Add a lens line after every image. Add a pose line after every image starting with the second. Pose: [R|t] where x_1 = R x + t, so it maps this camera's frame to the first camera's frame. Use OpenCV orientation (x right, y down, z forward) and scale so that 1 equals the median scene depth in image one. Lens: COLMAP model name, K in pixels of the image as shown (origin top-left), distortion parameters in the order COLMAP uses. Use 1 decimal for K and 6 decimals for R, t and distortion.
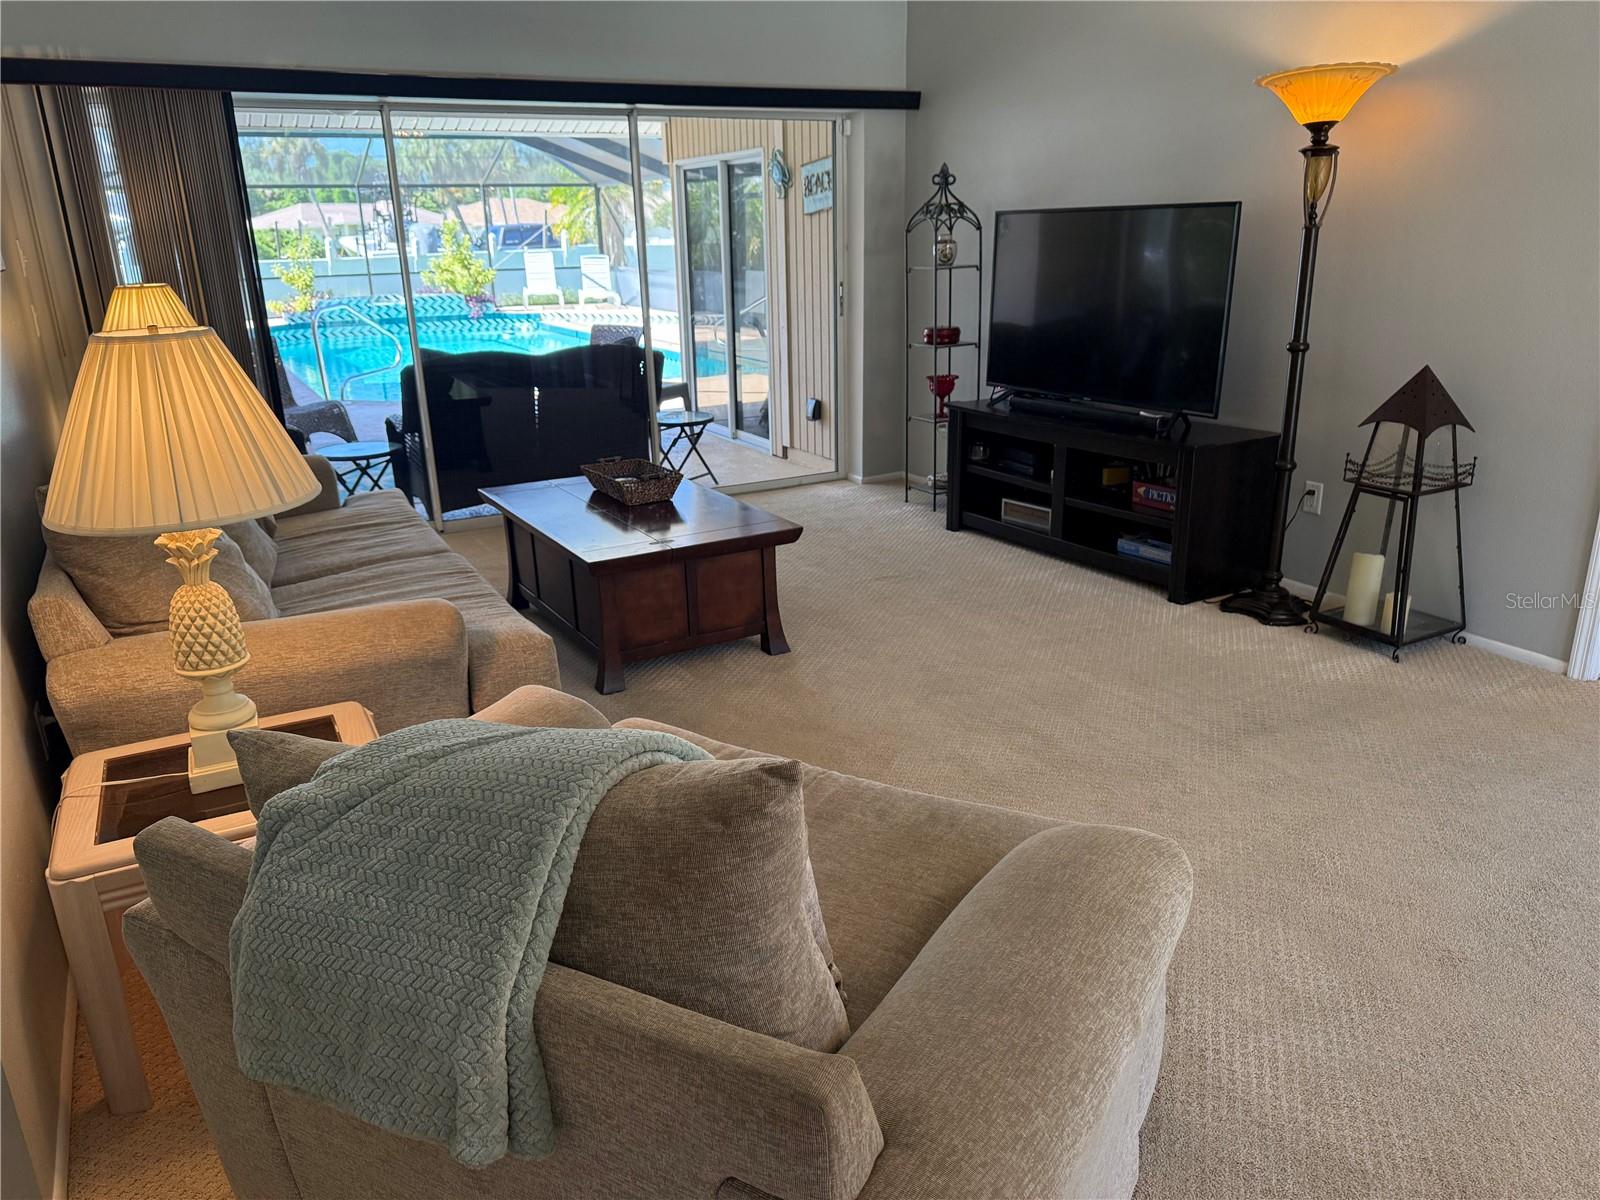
lens RADIAL K [[1152.3, 0, 800.0], [0, 1152.3, 600.0], [0, 0, 1]] dist [0.118428, -0.152756]
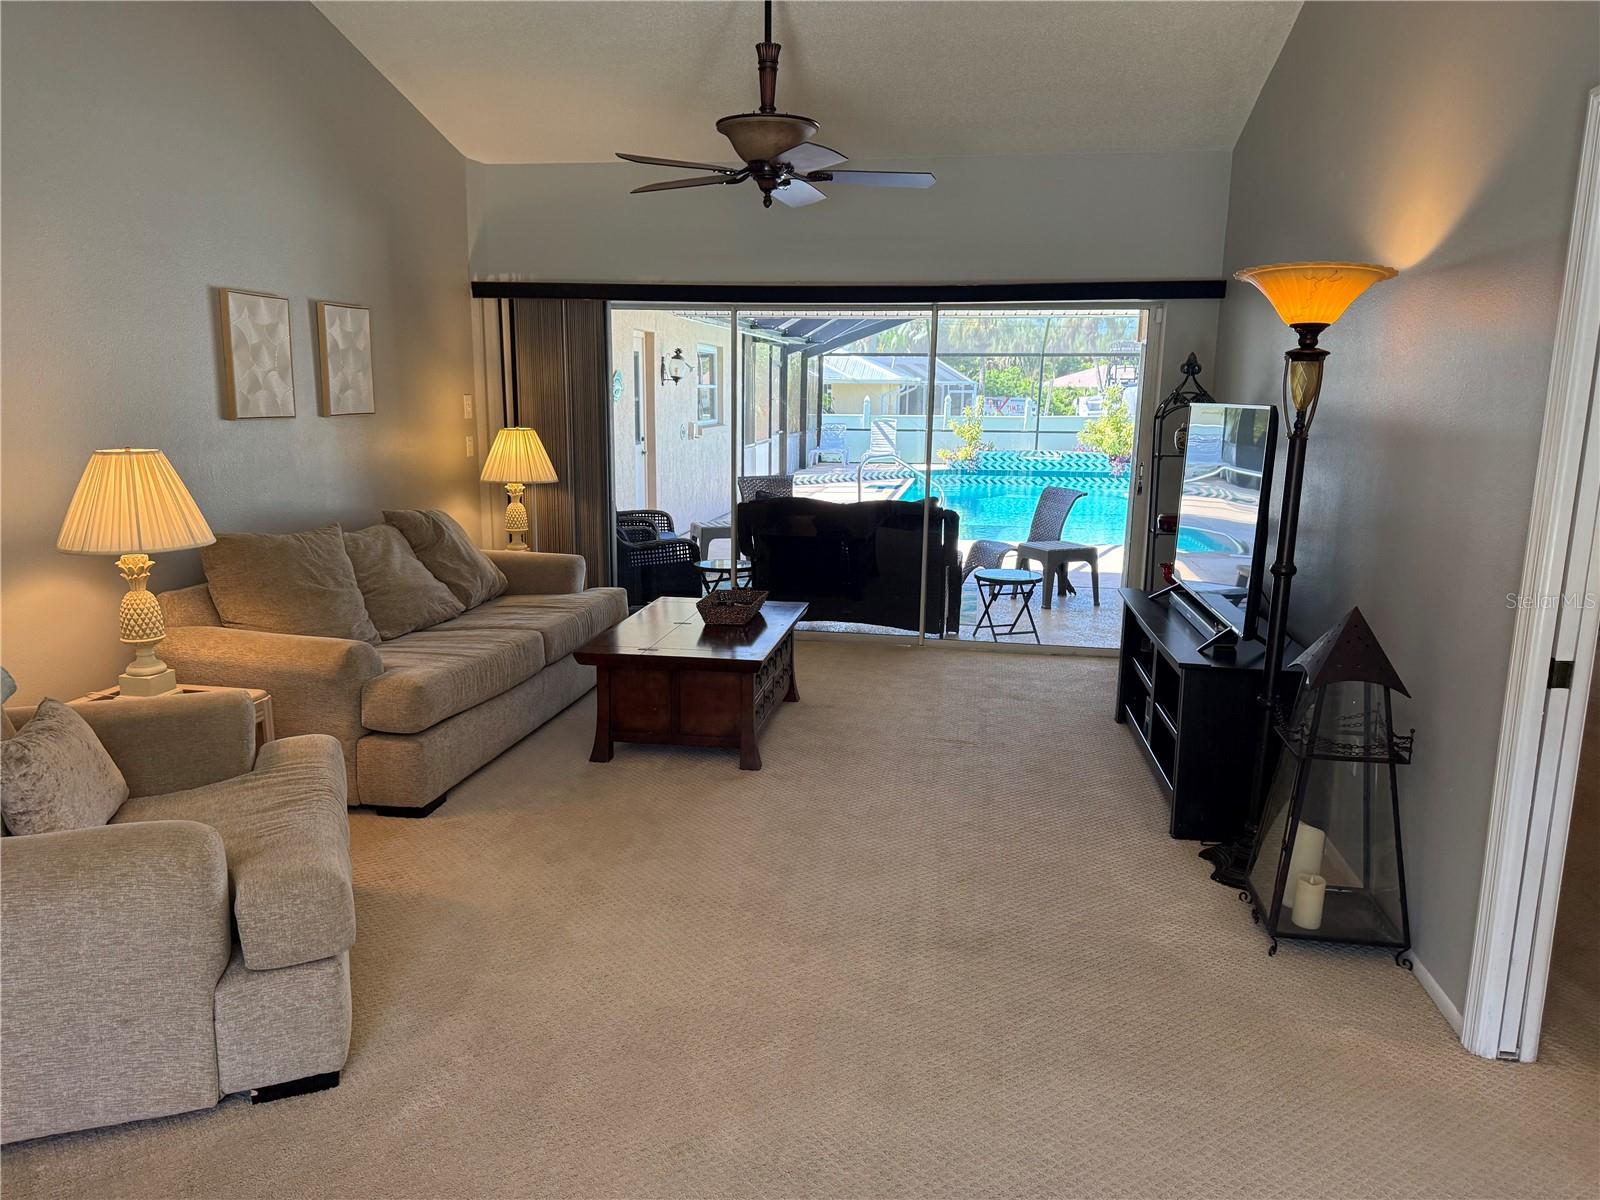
lens RADIAL K [[1152.3, 0, 800.0], [0, 1152.3, 600.0], [0, 0, 1]] dist [0.118428, -0.152756]
pose [[0.779299, 0.149233, -0.608624, 0.517507], [-0.225953, 0.972813, -0.050785, -0.052000], [0.584499, 0.177098, 0.791832, 0.082099]]
